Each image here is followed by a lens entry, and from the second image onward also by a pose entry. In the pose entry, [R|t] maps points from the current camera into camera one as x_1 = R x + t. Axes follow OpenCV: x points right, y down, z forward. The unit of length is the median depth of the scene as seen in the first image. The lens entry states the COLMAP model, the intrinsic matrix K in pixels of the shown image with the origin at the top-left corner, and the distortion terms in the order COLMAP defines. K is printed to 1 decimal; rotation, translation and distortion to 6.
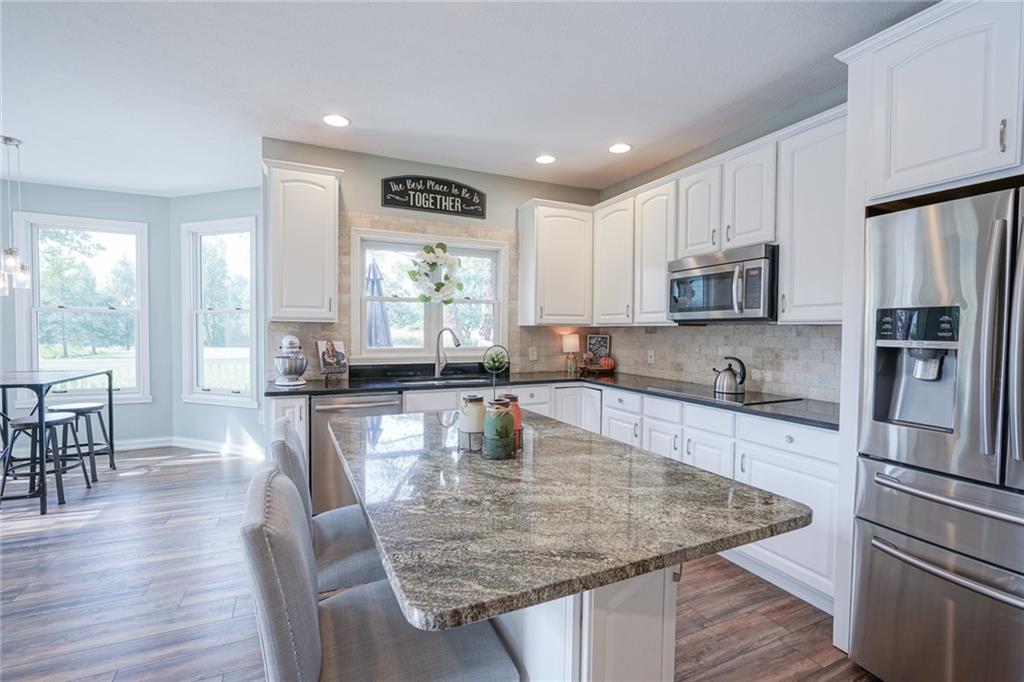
lens RADIAL K [[462.5, 0, 509.8], [0, 462.5, 345.9], [0, 0, 1]] dist [-0.011240, 0.004810]
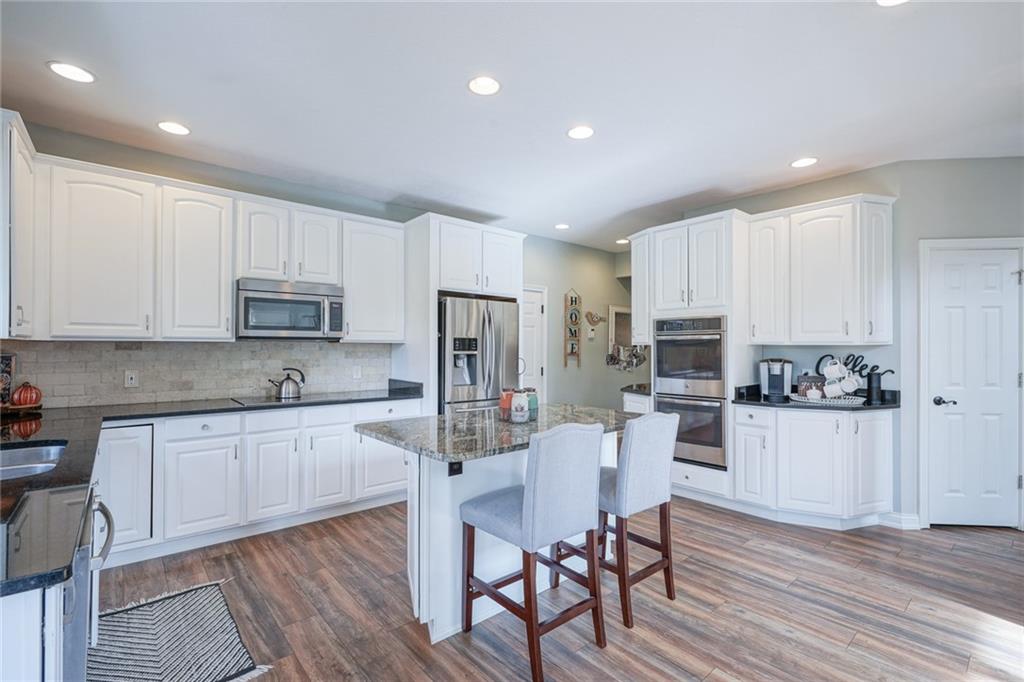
lens RADIAL K [[462.5, 0, 509.8], [0, 462.5, 345.9], [0, 0, 1]] dist [-0.011240, 0.004810]
pose [[-0.270104, -0.006006, 0.962812, -0.672537], [0.027719, 0.999518, 0.014011, -0.027879], [-0.962432, 0.030473, -0.269807, 0.602227]]
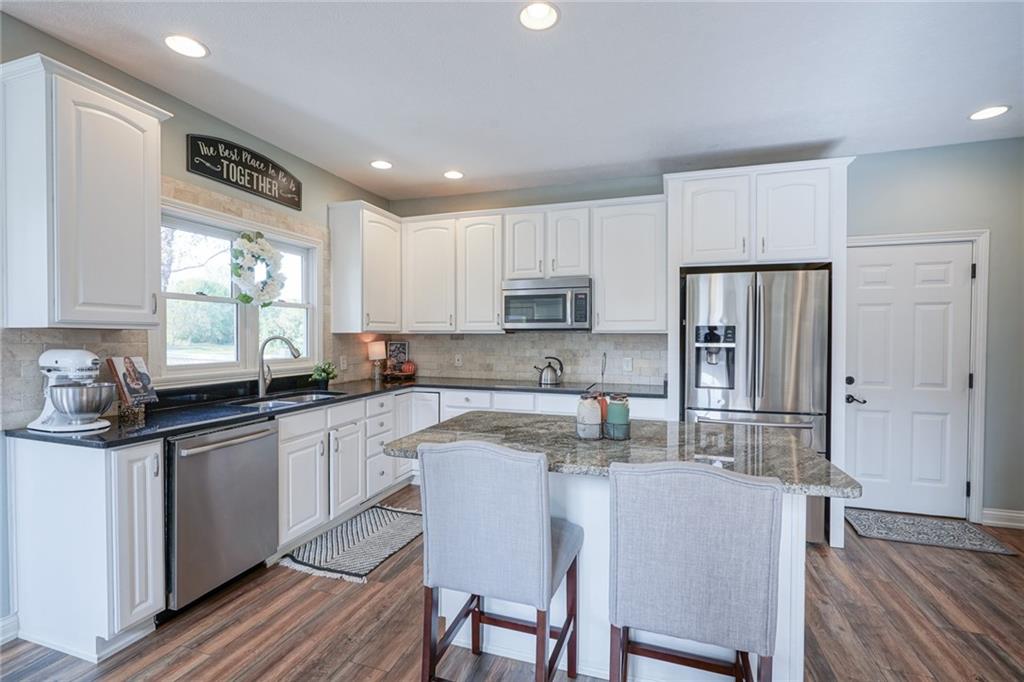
lens RADIAL K [[462.5, 0, 509.8], [0, 462.5, 345.9], [0, 0, 1]] dist [-0.011240, 0.004810]
pose [[0.686430, -0.021453, 0.726879, -0.454118], [0.028159, 0.999599, 0.002909, -0.011978], [-0.726650, 0.018471, 0.686759, 0.127800]]
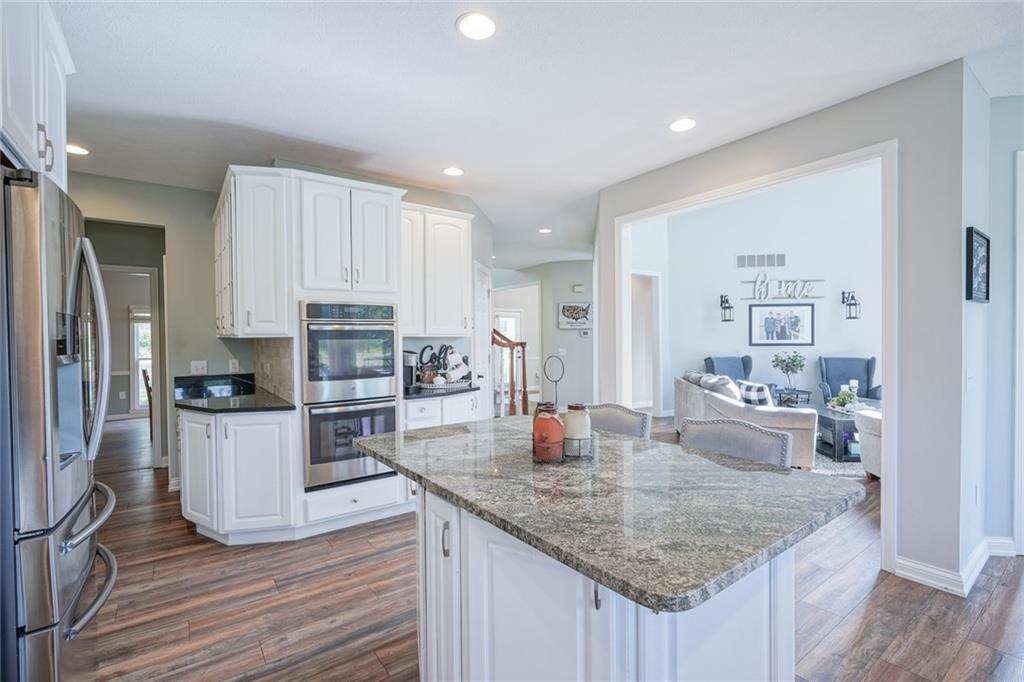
lens RADIAL K [[462.5, 0, 509.8], [0, 462.5, 345.9], [0, 0, 1]] dist [-0.011240, 0.004810]
pose [[-0.979681, 0.002804, -0.200540, 0.115260], [-0.006832, 0.998855, 0.047341, -0.029654], [0.200443, 0.047749, -0.978541, 0.813755]]
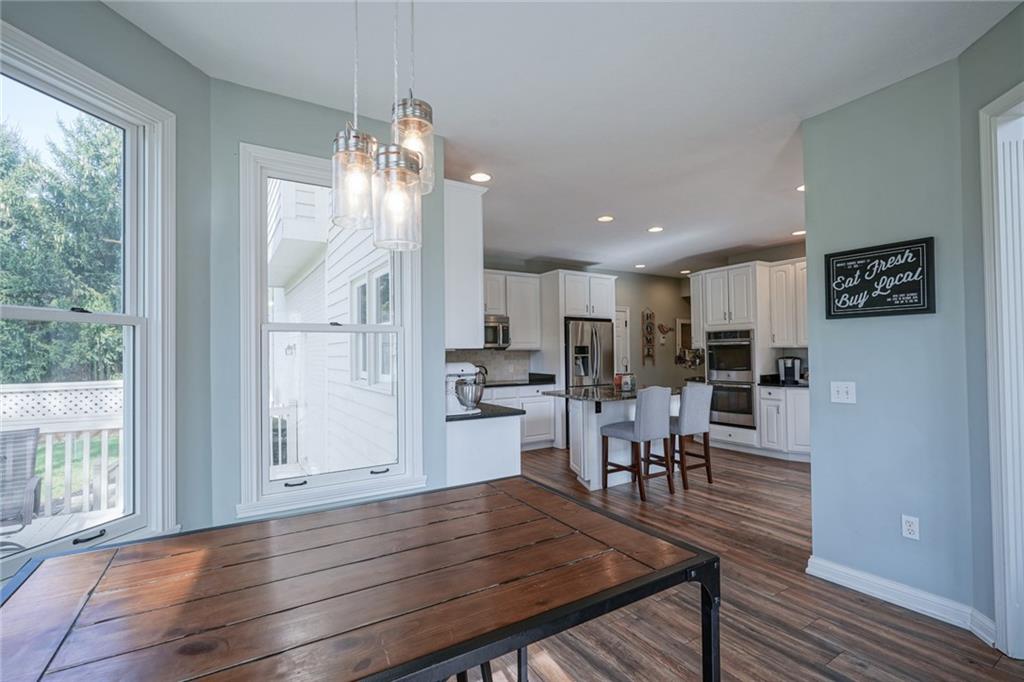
lens RADIAL K [[462.5, 0, 509.8], [0, 462.5, 345.9], [0, 0, 1]] dist [-0.011240, 0.004810]
pose [[-0.131020, 0.007397, 0.991352, -1.255473], [0.044033, 0.999029, -0.001634, -0.043413], [-0.990401, 0.043438, -0.131218, 0.890714]]
